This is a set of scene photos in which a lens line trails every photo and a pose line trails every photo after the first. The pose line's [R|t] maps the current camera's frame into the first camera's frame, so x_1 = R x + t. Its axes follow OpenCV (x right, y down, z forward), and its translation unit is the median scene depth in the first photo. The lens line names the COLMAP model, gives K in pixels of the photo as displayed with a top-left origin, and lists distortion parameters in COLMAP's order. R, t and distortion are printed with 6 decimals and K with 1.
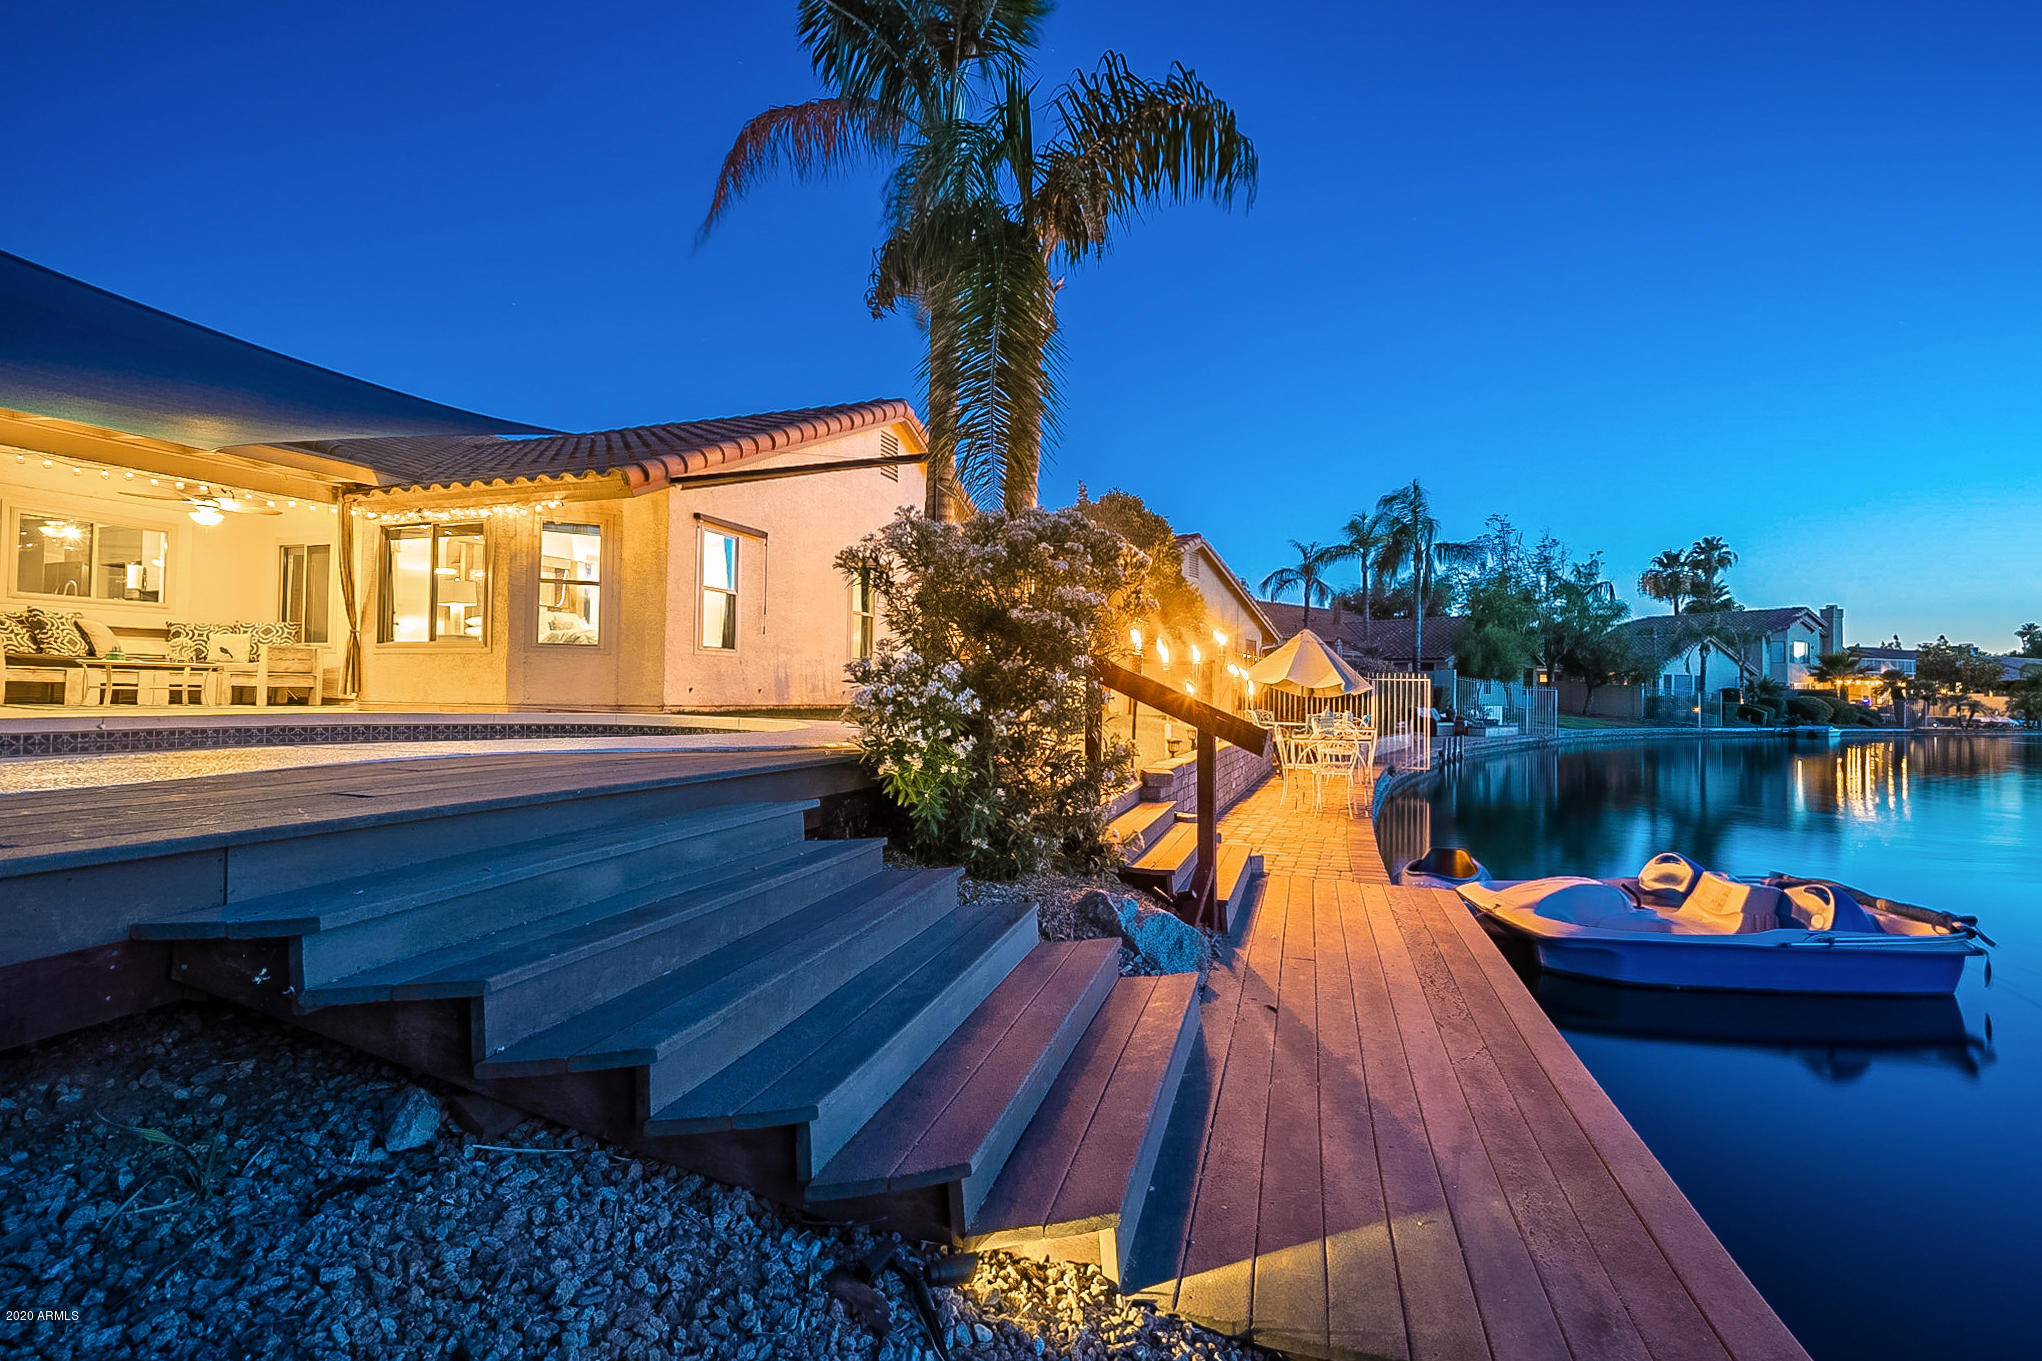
lens RADIAL K [[935.4, 0, 1036.2], [0, 935.4, 675.2], [0, 0, 1]] dist [-0.003005, -0.002410]
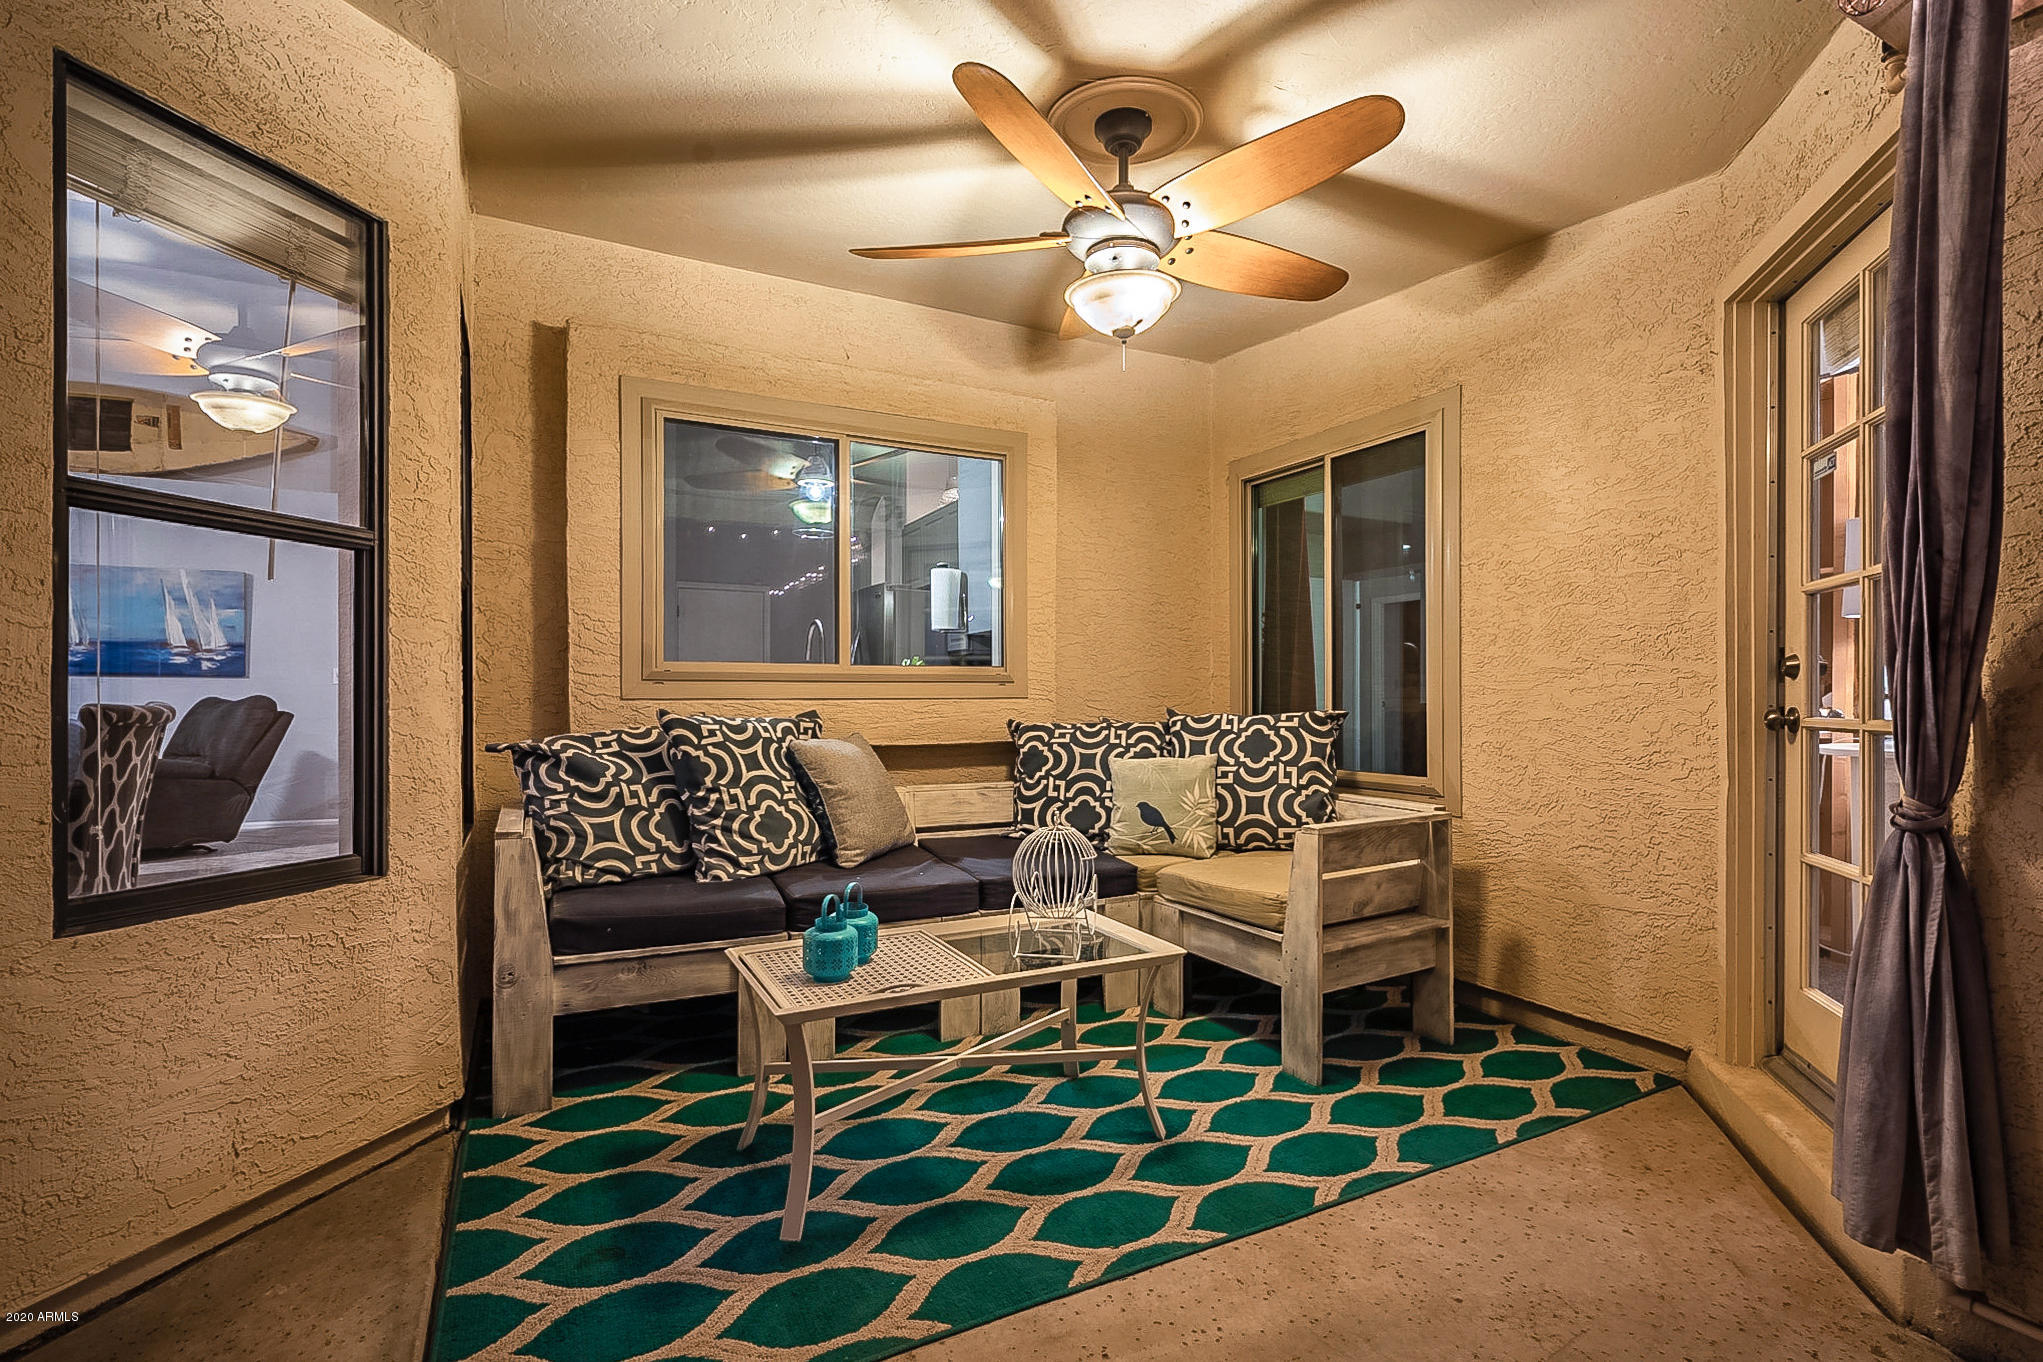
lens RADIAL K [[935.8, 0, 1021.1], [0, 935.8, 697.6], [0, 0, 1]] dist [-0.003005, -0.002410]
pose [[0.729795, -0.021407, -0.683331, -0.746945], [0.029198, 0.999574, -0.000131, -0.071166], [0.683042, -0.019857, 0.730109, 0.807039]]
